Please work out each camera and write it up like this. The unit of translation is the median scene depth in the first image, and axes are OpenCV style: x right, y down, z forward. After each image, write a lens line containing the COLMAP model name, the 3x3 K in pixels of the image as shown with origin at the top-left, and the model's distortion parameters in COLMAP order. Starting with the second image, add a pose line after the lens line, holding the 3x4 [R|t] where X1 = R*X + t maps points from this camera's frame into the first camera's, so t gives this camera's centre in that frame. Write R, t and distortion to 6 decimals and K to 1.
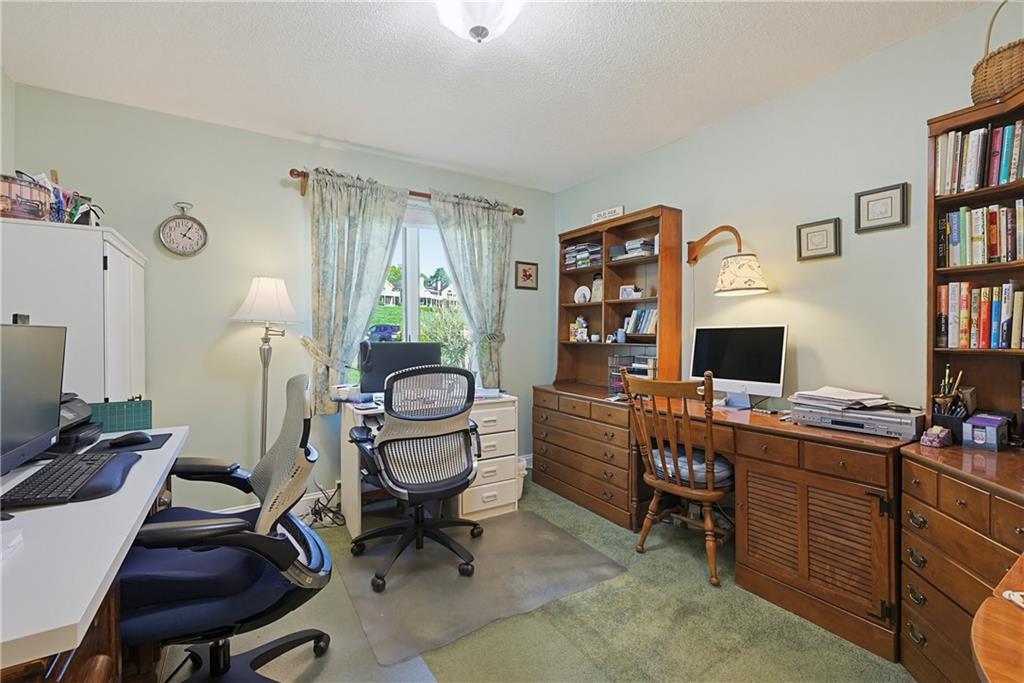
lens RADIAL K [[433.2, 0, 509.3], [0, 433.2, 338.7], [0, 0, 1]] dist [-0.005345, 0.000373]
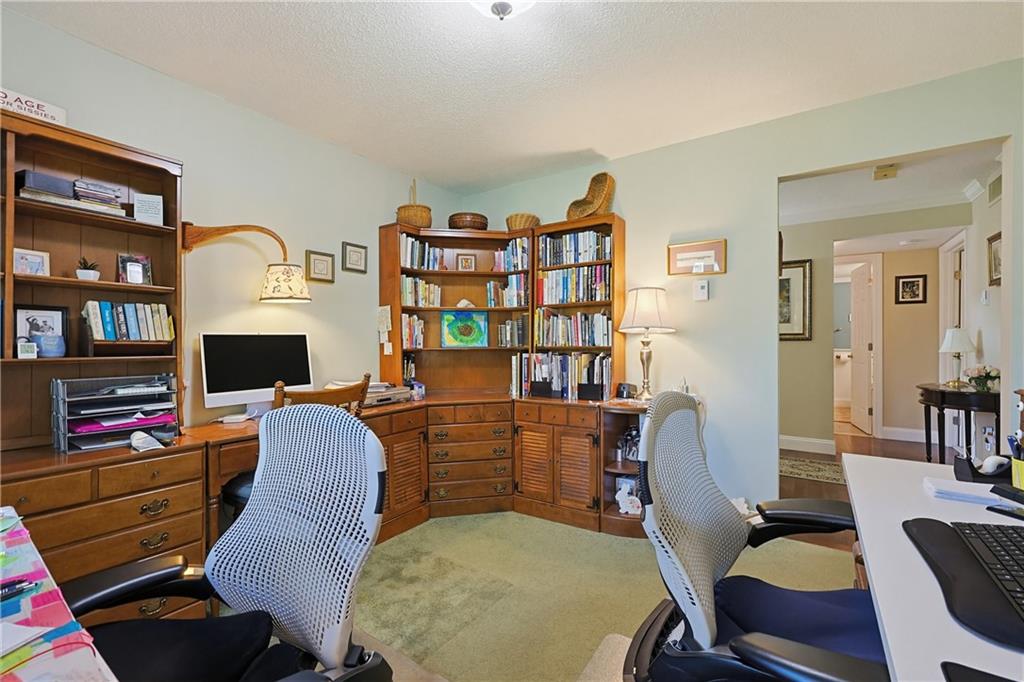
lens RADIAL K [[433.2, 0, 510.2], [0, 433.2, 340.5], [0, 0, 1]] dist [-0.005345, 0.000373]
pose [[-0.392813, 0.005242, 0.919603, -0.629717], [0.015590, 0.999878, 0.000960, -0.005198], [-0.919486, 0.014713, -0.392847, 0.938341]]
